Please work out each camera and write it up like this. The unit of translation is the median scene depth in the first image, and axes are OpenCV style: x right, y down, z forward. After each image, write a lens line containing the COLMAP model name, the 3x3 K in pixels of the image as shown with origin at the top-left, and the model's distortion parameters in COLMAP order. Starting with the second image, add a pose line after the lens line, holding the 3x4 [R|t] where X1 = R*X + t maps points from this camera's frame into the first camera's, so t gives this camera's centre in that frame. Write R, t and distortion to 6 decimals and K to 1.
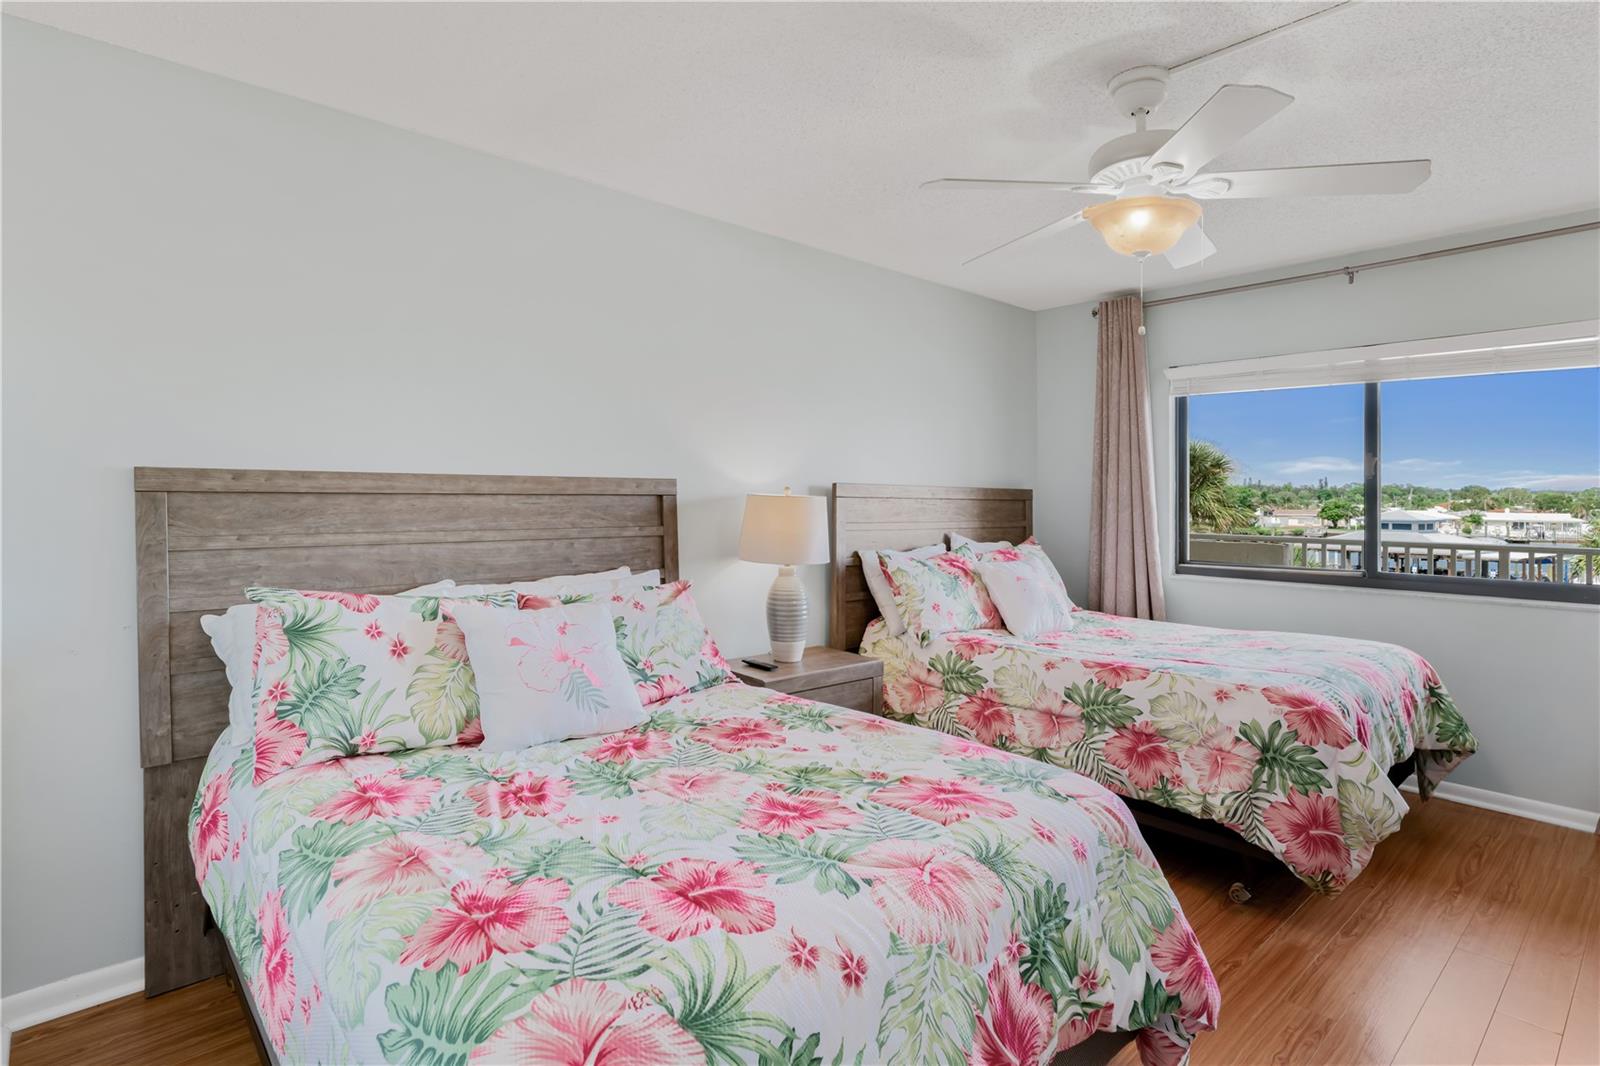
lens RADIAL K [[849.0, 0, 787.7], [0, 849.0, 516.2], [0, 0, 1]] dist [-0.013222, 0.011877]
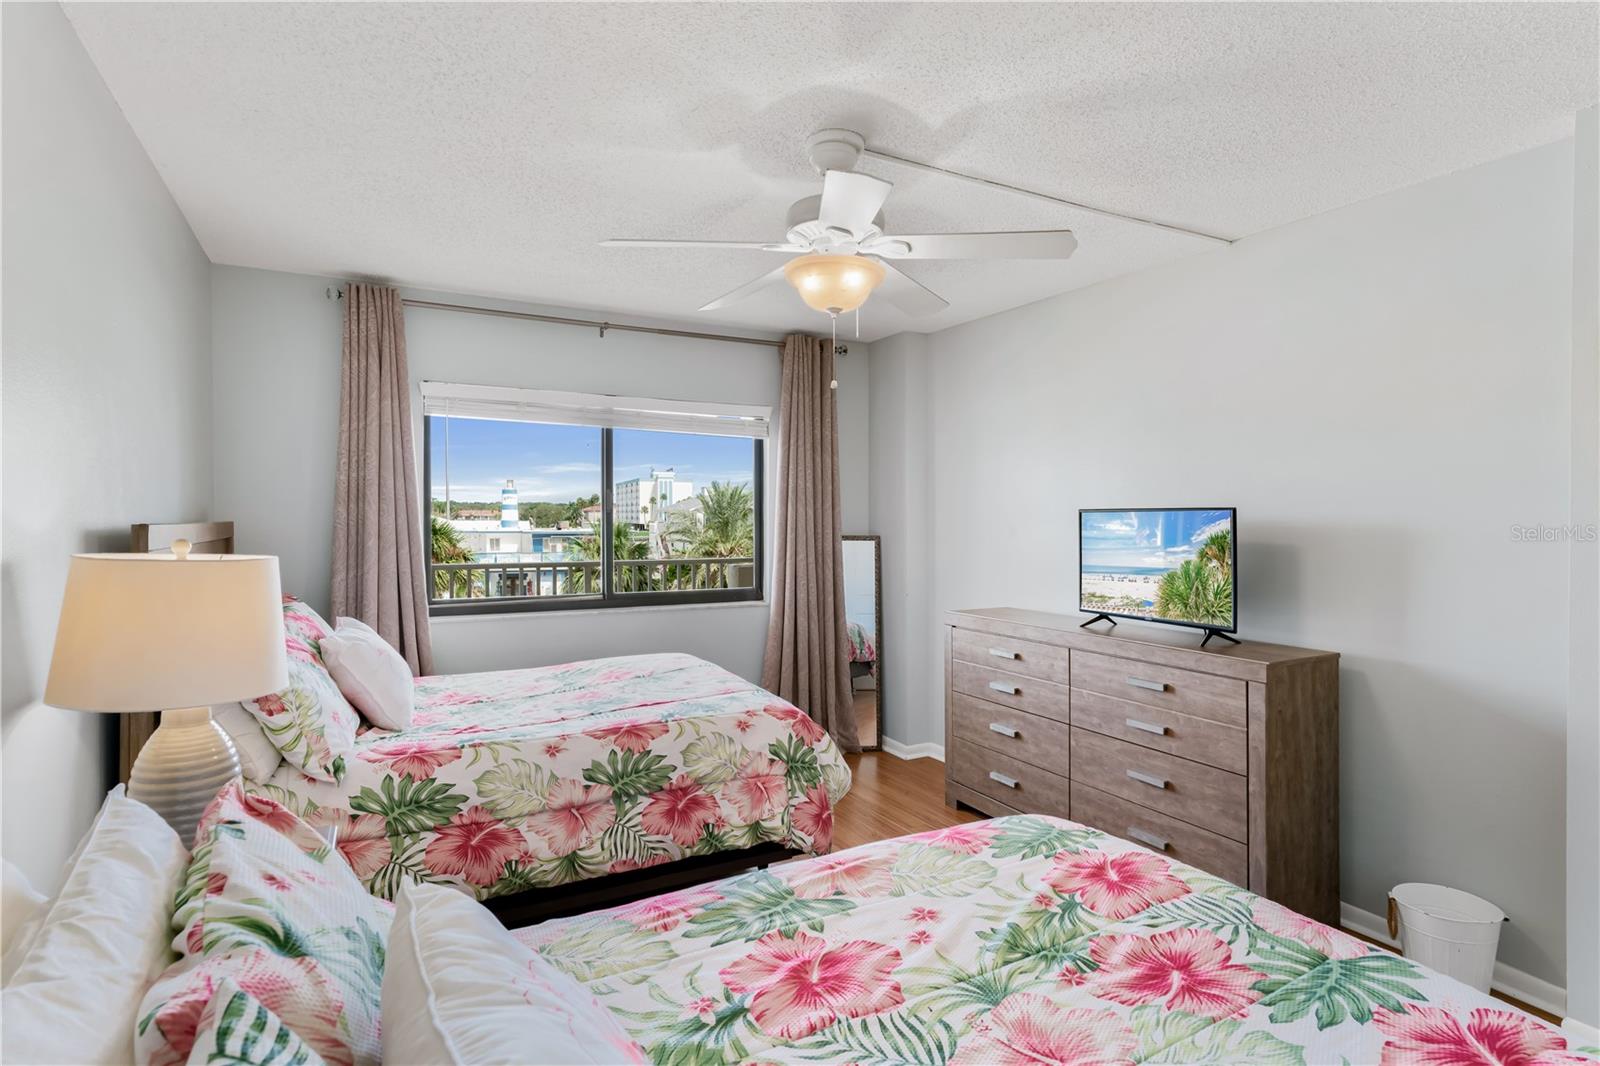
lens RADIAL K [[849.0, 0, 787.7], [0, 849.0, 516.2], [0, 0, 1]] dist [-0.013222, 0.011877]
pose [[0.196901, -0.009508, 0.980377, -0.496816], [0.016461, 0.999844, 0.006390, -0.054932], [-0.980285, 0.014880, 0.197027, 0.701724]]
